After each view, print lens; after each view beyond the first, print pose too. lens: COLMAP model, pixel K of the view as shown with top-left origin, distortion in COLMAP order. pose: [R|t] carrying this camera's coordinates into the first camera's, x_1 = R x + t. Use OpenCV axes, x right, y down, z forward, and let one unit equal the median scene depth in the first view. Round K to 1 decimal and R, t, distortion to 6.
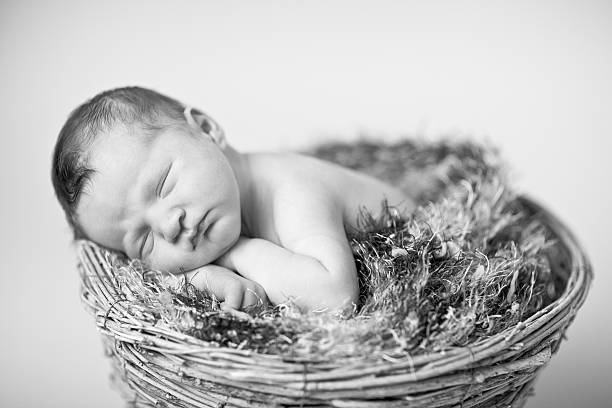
lens RADIAL K [[1474.8, 0, 305.0], [0, 1474.8, 206.2], [0, 0, 1]] dist [-0.279755, 0.000000]
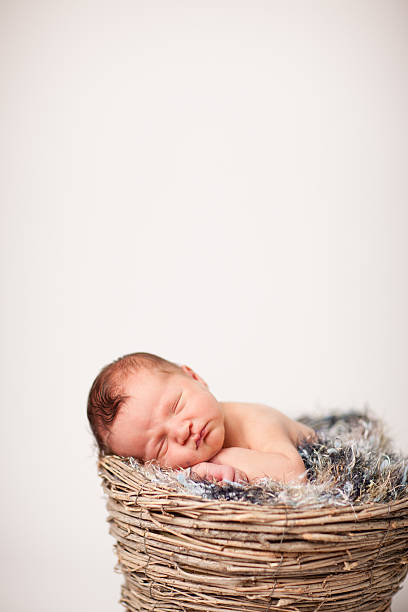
lens RADIAL K [[1474.8, 0, 199.0], [0, 1474.8, 307.0], [0, 0, 1]] dist [-0.279755, 0.000000]
pose [[0.989177, 0.023982, 0.144756, -0.297213], [0.020984, 0.953291, -0.301323, 0.346224], [-0.145221, 0.301099, 0.942470, -0.448516]]
